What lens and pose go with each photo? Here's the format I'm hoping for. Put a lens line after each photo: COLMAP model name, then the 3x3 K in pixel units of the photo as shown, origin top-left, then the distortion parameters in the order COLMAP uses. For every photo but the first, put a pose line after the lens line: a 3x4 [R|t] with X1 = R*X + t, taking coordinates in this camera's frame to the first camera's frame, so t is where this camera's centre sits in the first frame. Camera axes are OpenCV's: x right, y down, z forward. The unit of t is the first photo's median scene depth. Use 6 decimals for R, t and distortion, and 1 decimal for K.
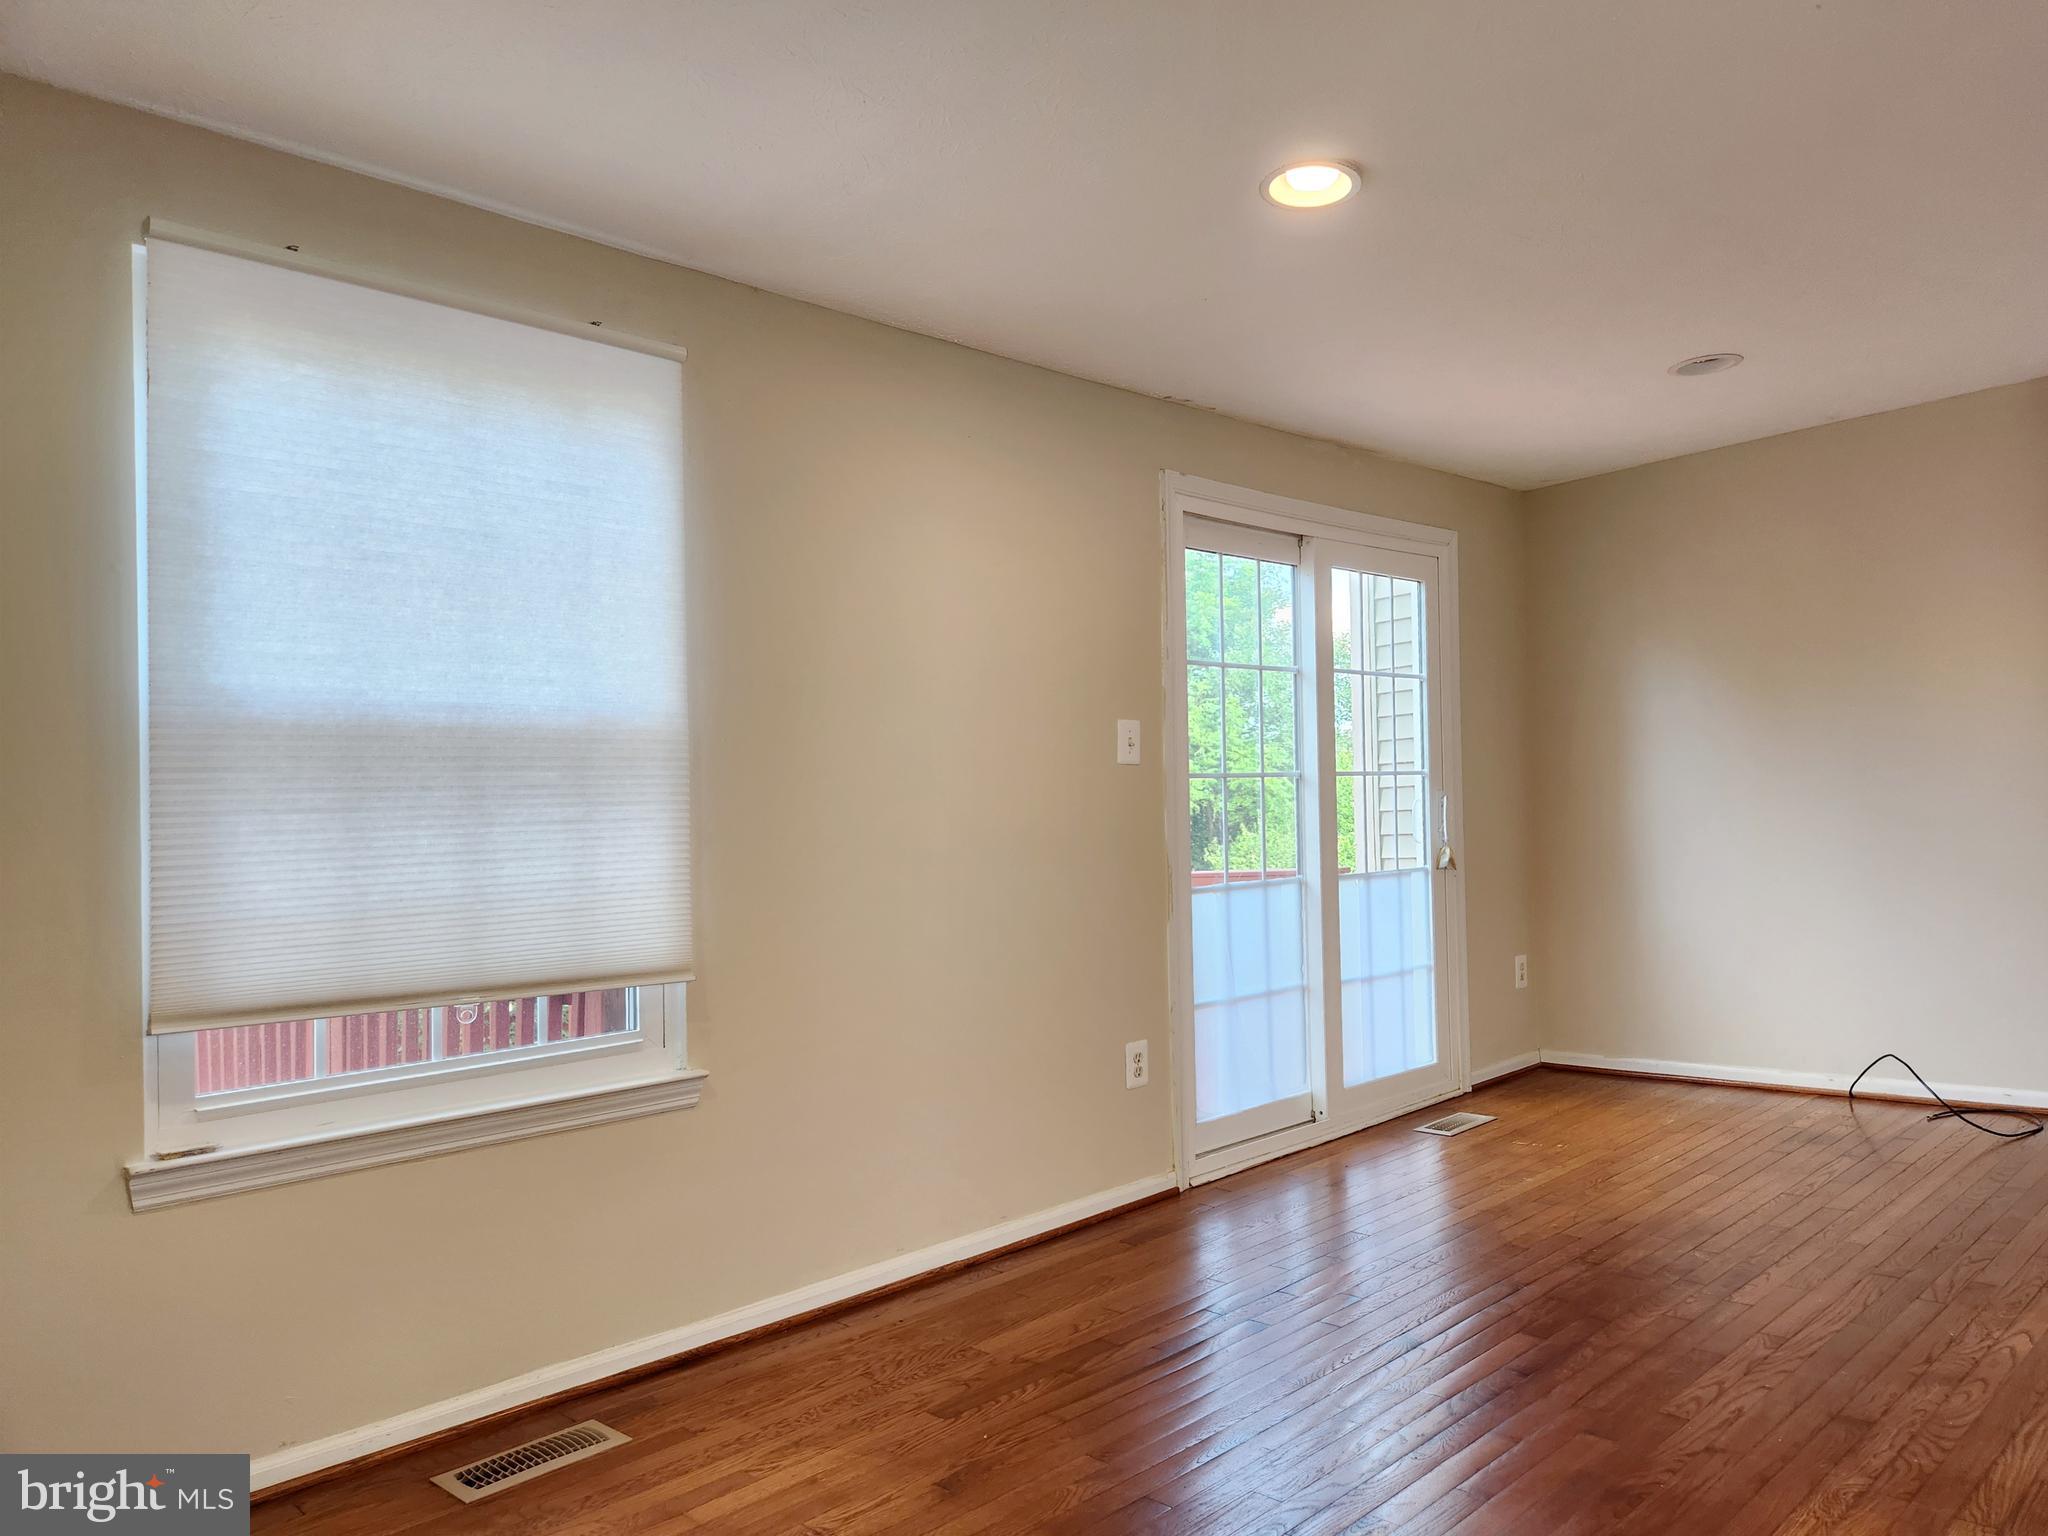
lens RADIAL K [[1428.2, 0, 996.1], [0, 1428.2, 820.9], [0, 0, 1]] dist [0.060468, -0.046676]
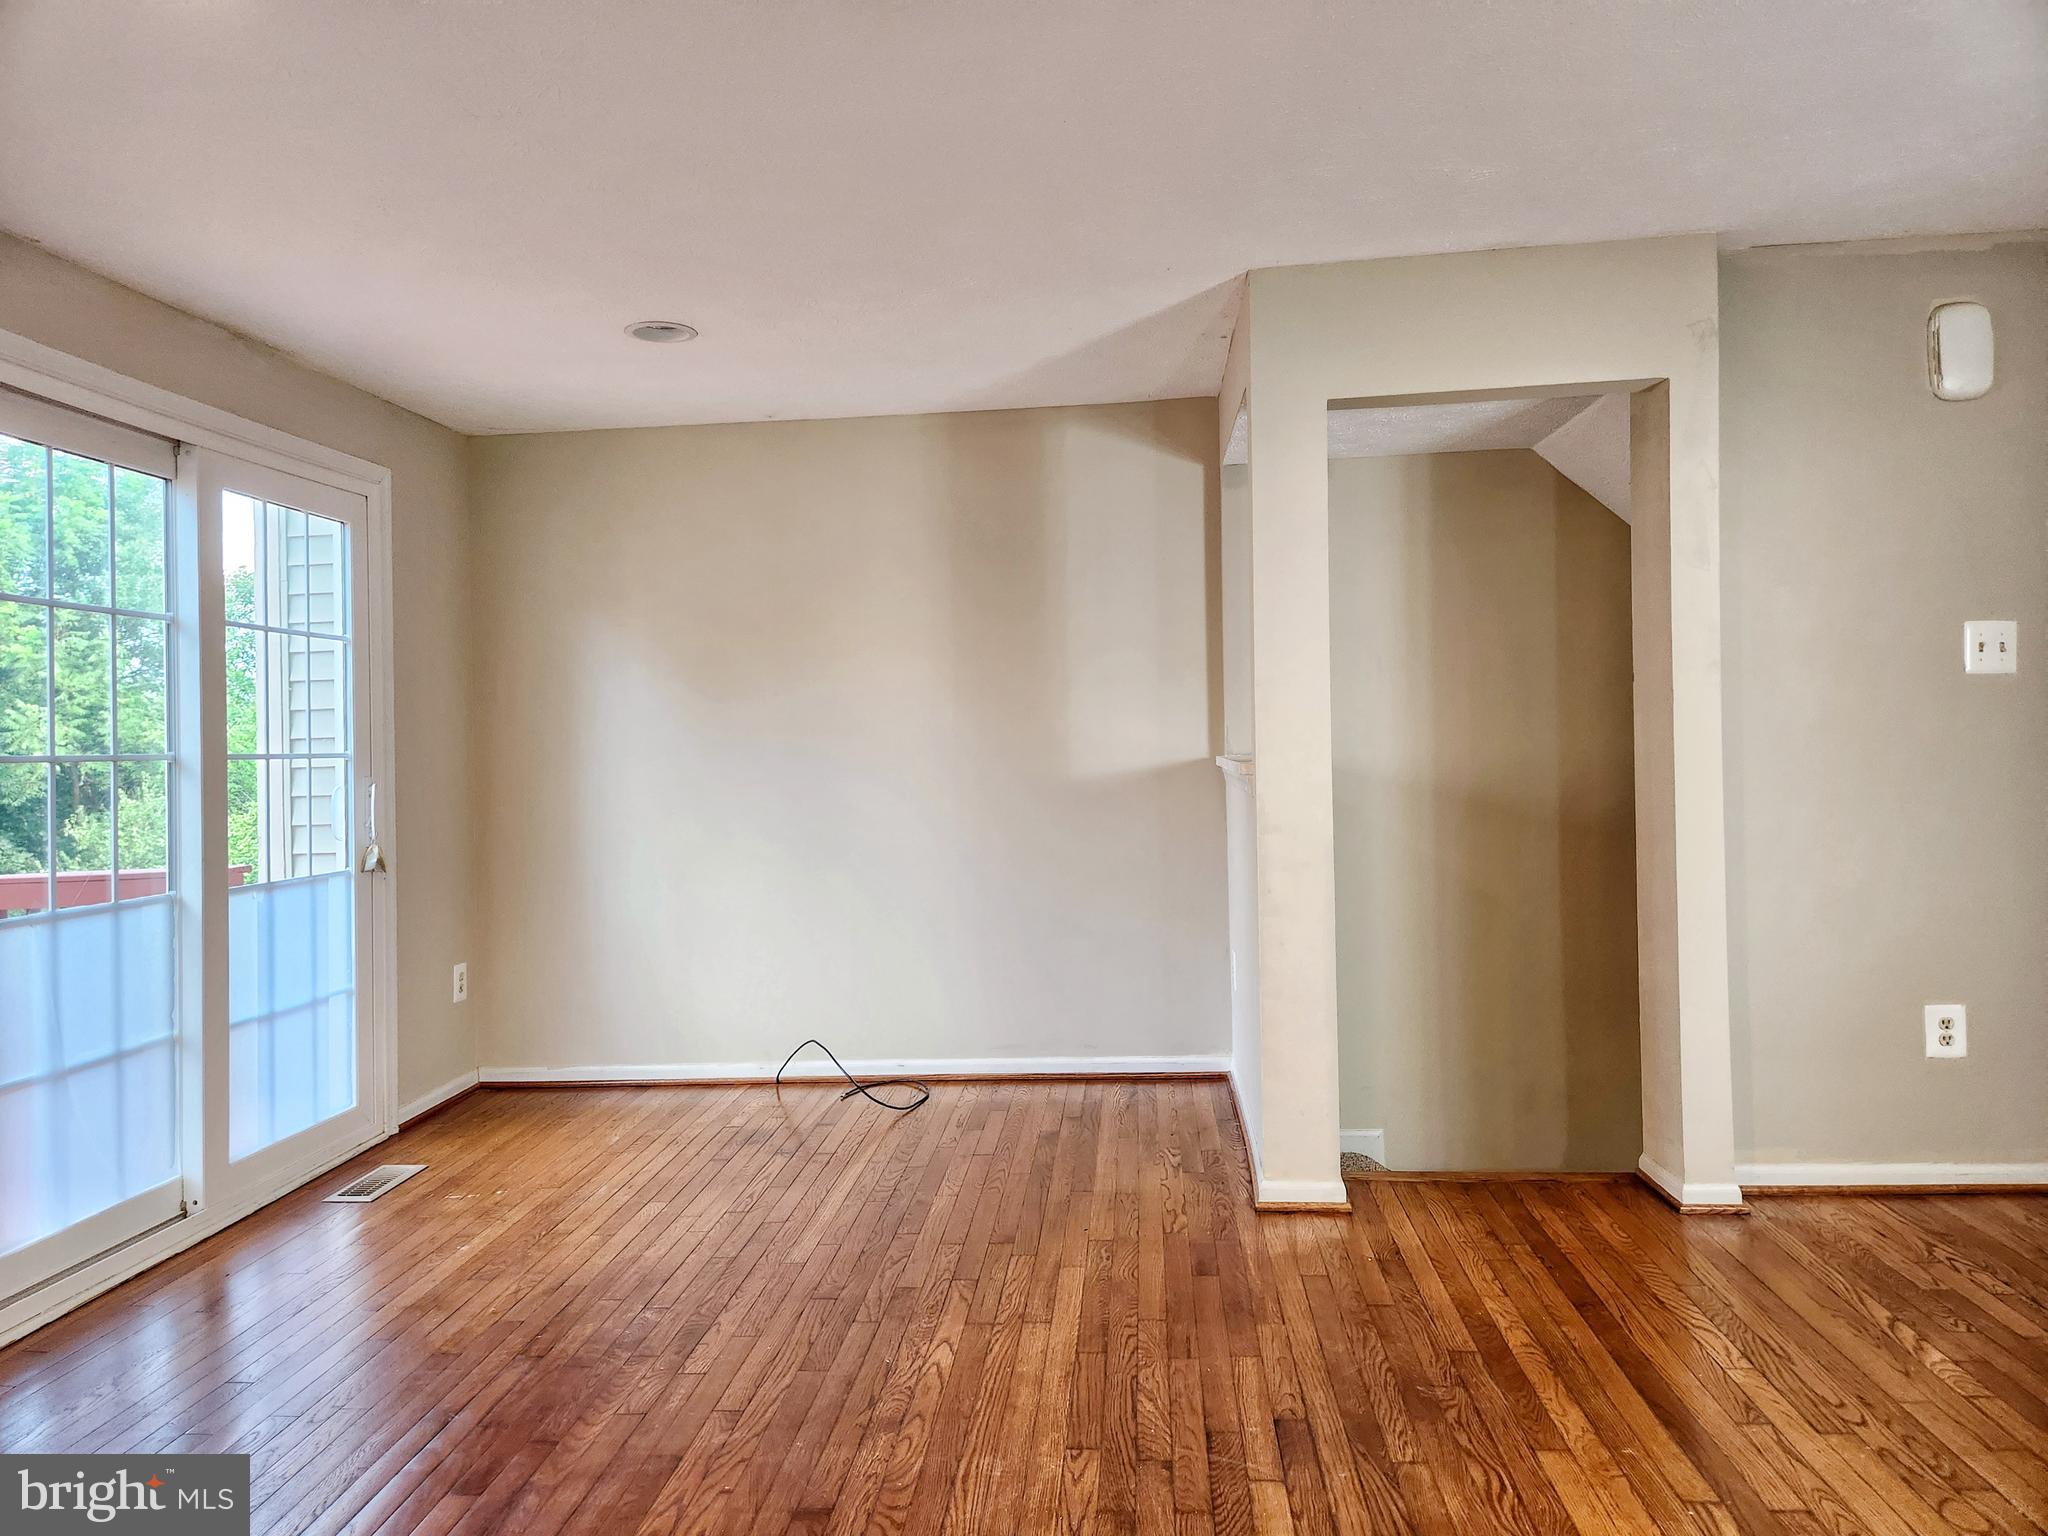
lens RADIAL K [[1428.2, 0, 953.7], [0, 1428.2, 774.4], [0, 0, 1]] dist [0.060468, -0.046676]
pose [[0.776625, 0.011808, 0.629853, 0.052830], [-0.013668, 0.999905, -0.001894, -0.028720], [-0.629815, -0.007138, 0.776712, 0.154578]]
